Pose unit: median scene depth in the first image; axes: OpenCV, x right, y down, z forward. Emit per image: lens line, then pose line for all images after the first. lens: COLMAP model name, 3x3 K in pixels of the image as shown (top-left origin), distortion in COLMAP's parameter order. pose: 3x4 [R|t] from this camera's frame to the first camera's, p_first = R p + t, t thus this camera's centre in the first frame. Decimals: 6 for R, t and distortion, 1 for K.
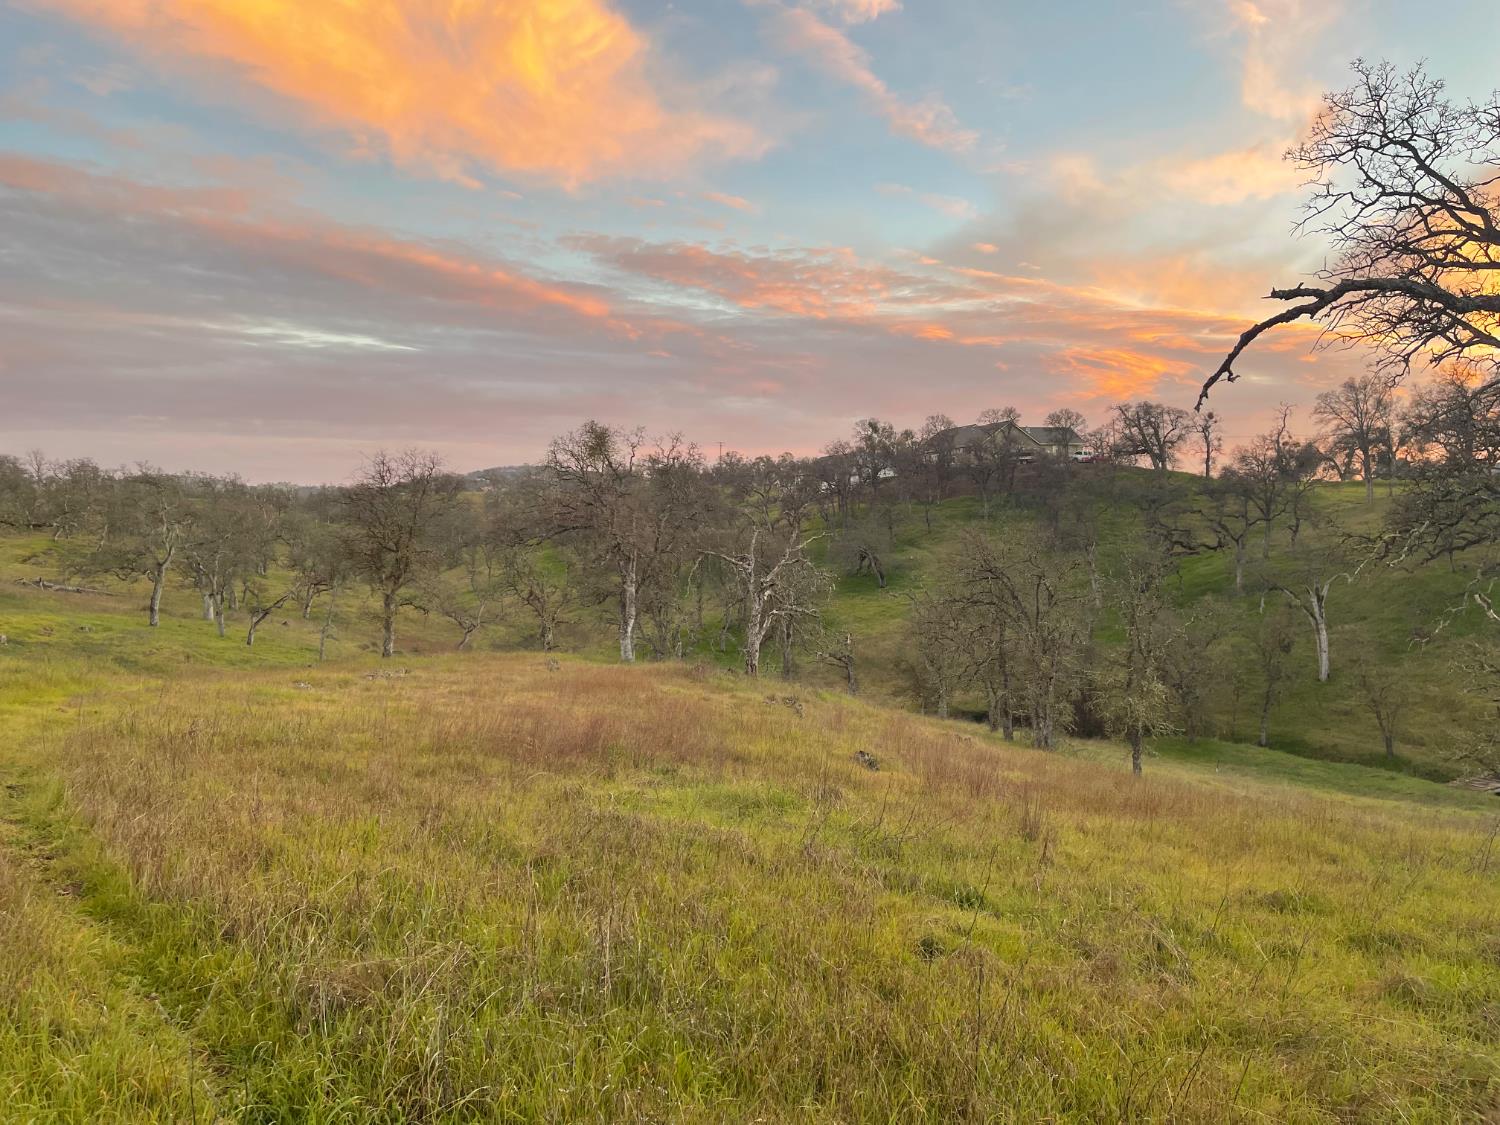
lens RADIAL K [[1123.3, 0, 752.1], [0, 1123.3, 552.2], [0, 0, 1]] dist [0.070737, -0.094665]
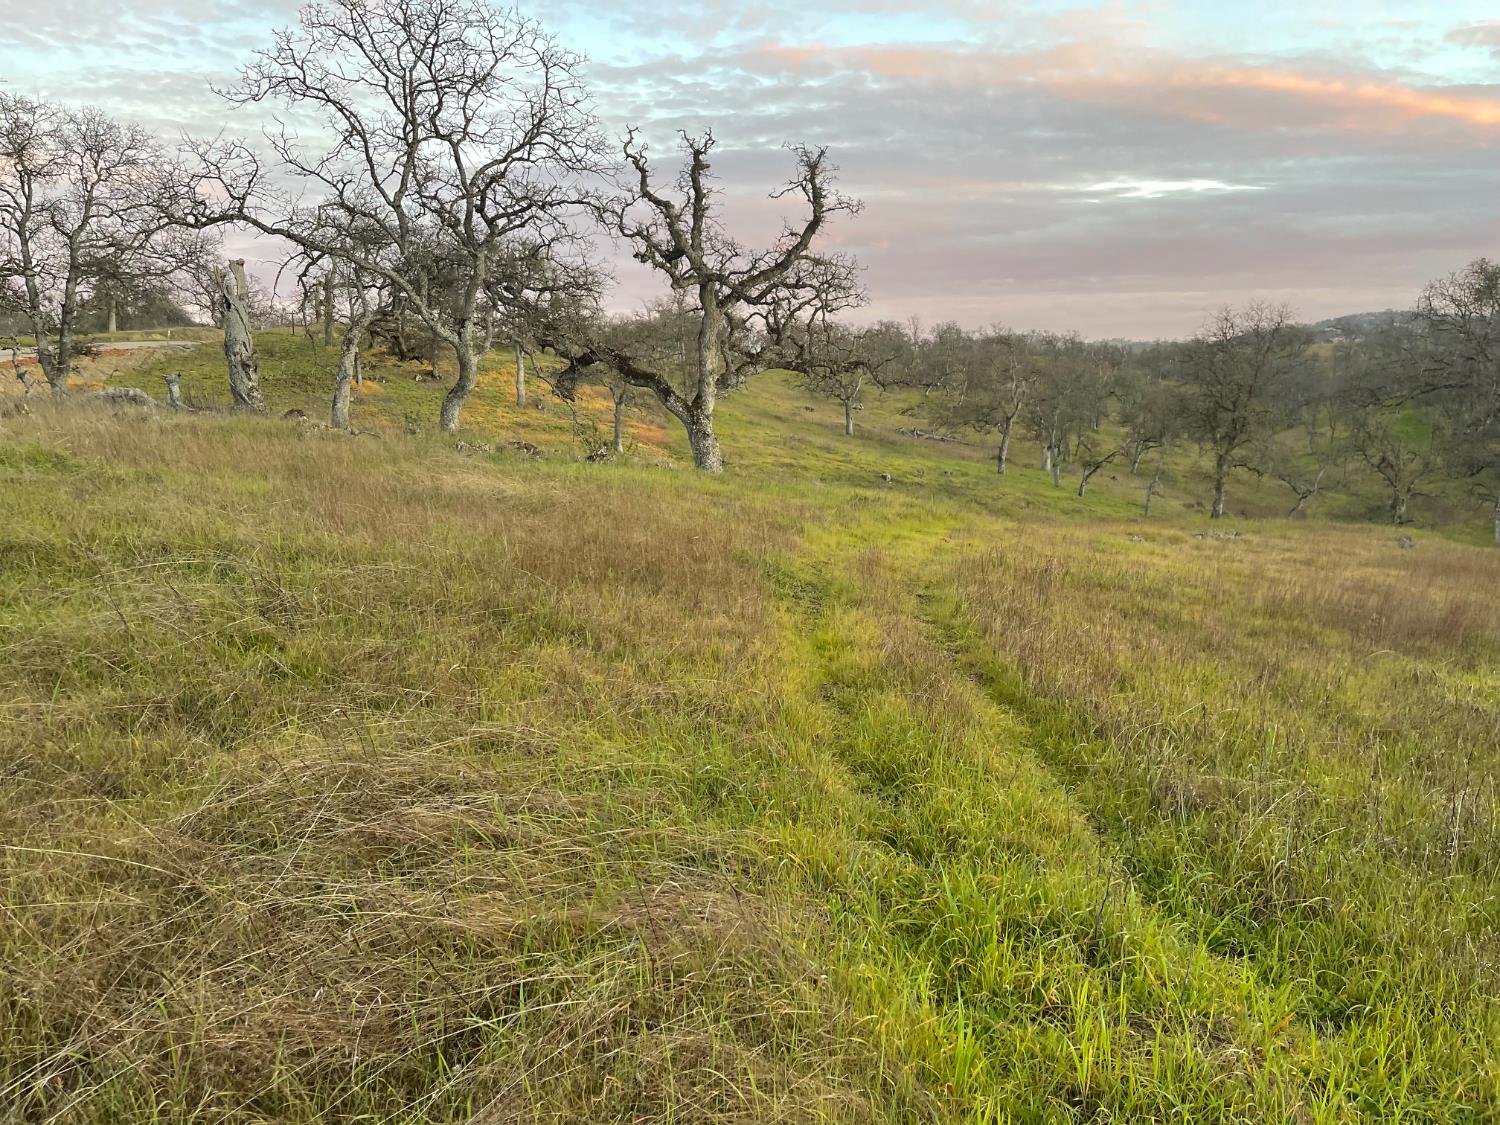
lens RADIAL K [[1123.3, 0, 754.7], [0, 1123.3, 553.4], [0, 0, 1]] dist [0.070737, -0.094665]
pose [[0.766808, 0.098311, -0.634304, 0.001749], [-0.017075, 0.990976, 0.132950, -0.001838], [0.641650, -0.091117, 0.761566, -0.021815]]
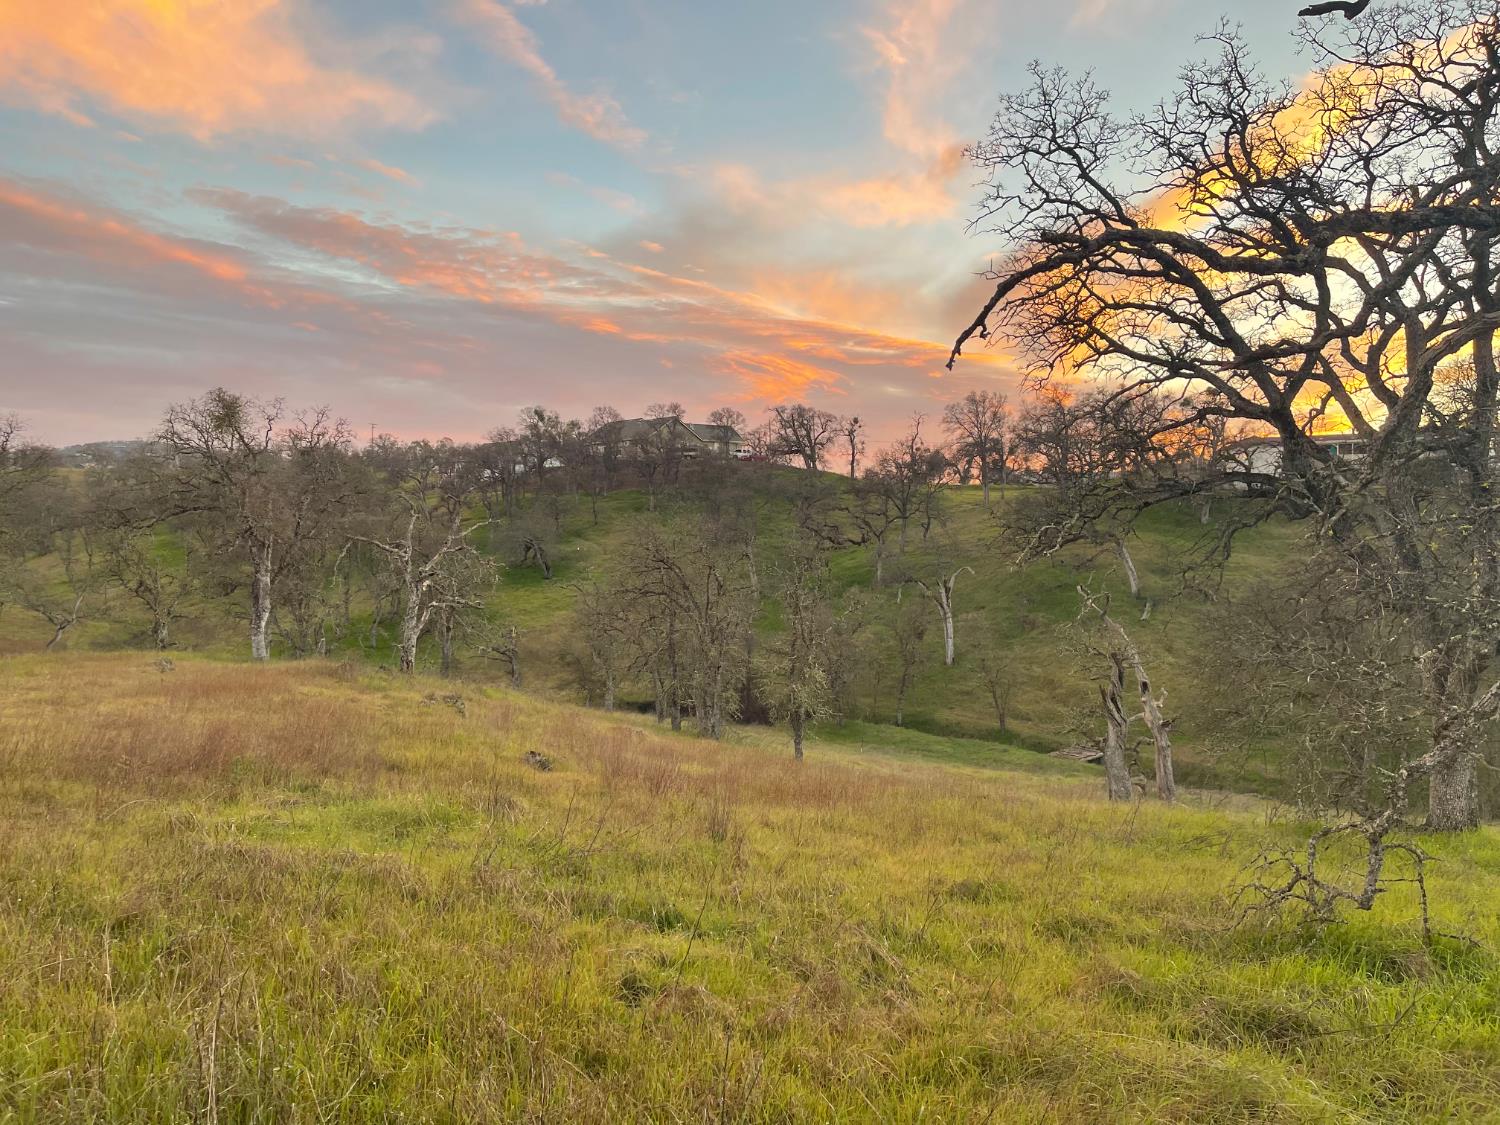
lens RADIAL K [[1123.3, 0, 755.3], [0, 1123.3, 537.2], [0, 0, 1]] dist [0.070737, -0.094665]
pose [[0.955732, 0.014382, 0.293888, -0.002011], [-0.012547, 0.999888, -0.008130, 0.002590], [-0.293972, 0.004082, 0.955805, 0.027220]]
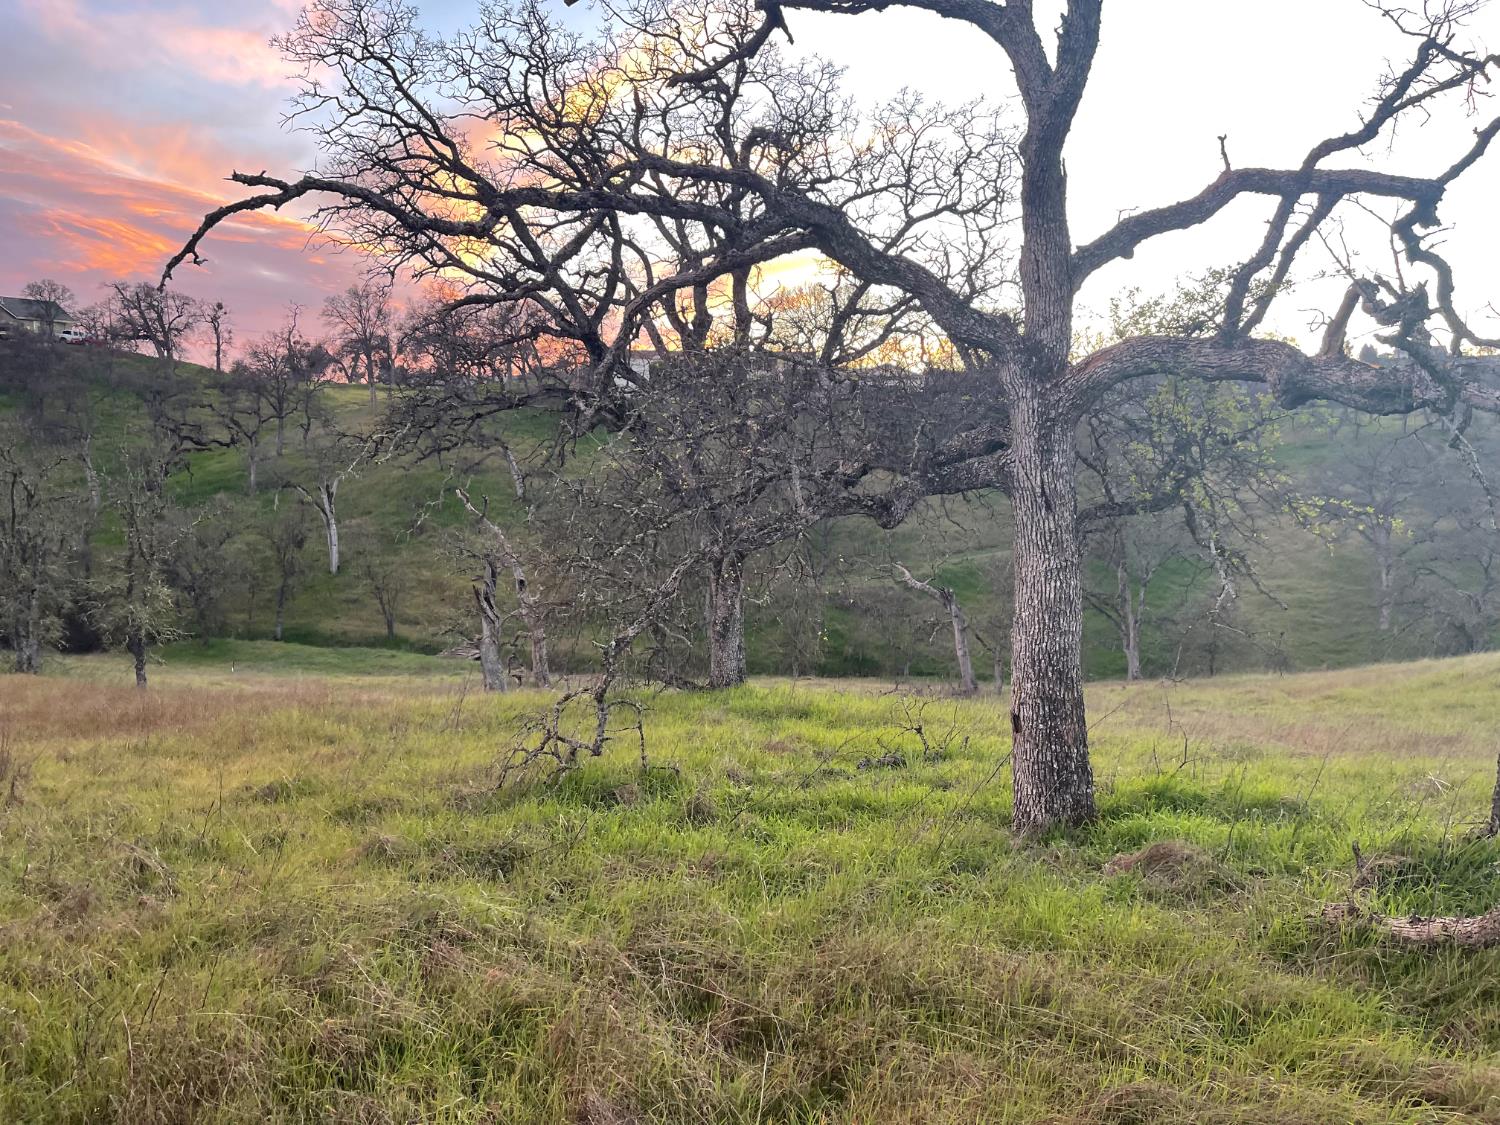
lens RADIAL K [[1123.3, 0, 755.0], [0, 1123.3, 548.6], [0, 0, 1]] dist [0.070737, -0.094665]
pose [[0.681858, -0.047714, 0.729926, 0.005528], [-0.016102, 0.996649, 0.080191, 0.000074], [-0.731307, -0.066432, 0.678805, 0.001326]]
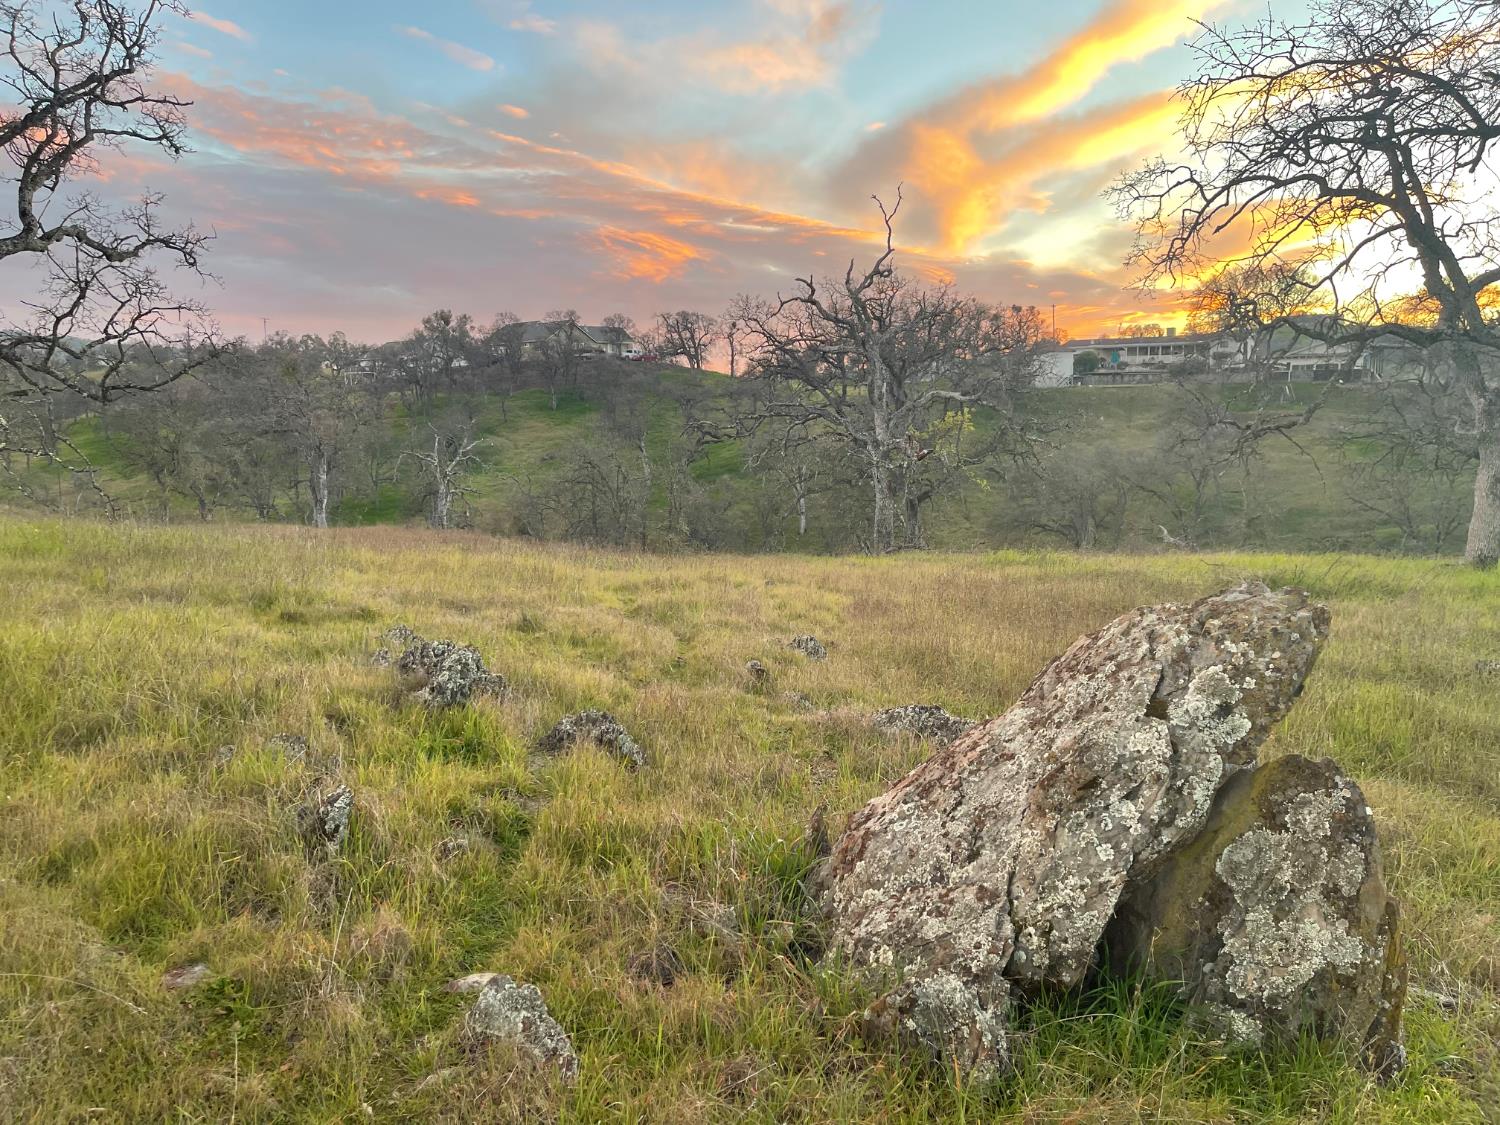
lens RADIAL K [[1123.3, 0, 750.4], [0, 1123.3, 543.2], [0, 0, 1]] dist [0.070737, -0.094665]
pose [[0.920515, -0.040650, 0.388586, -0.372878], [0.001462, 0.994924, 0.100615, -0.057109], [-0.390704, -0.092050, 0.915902, -0.863201]]
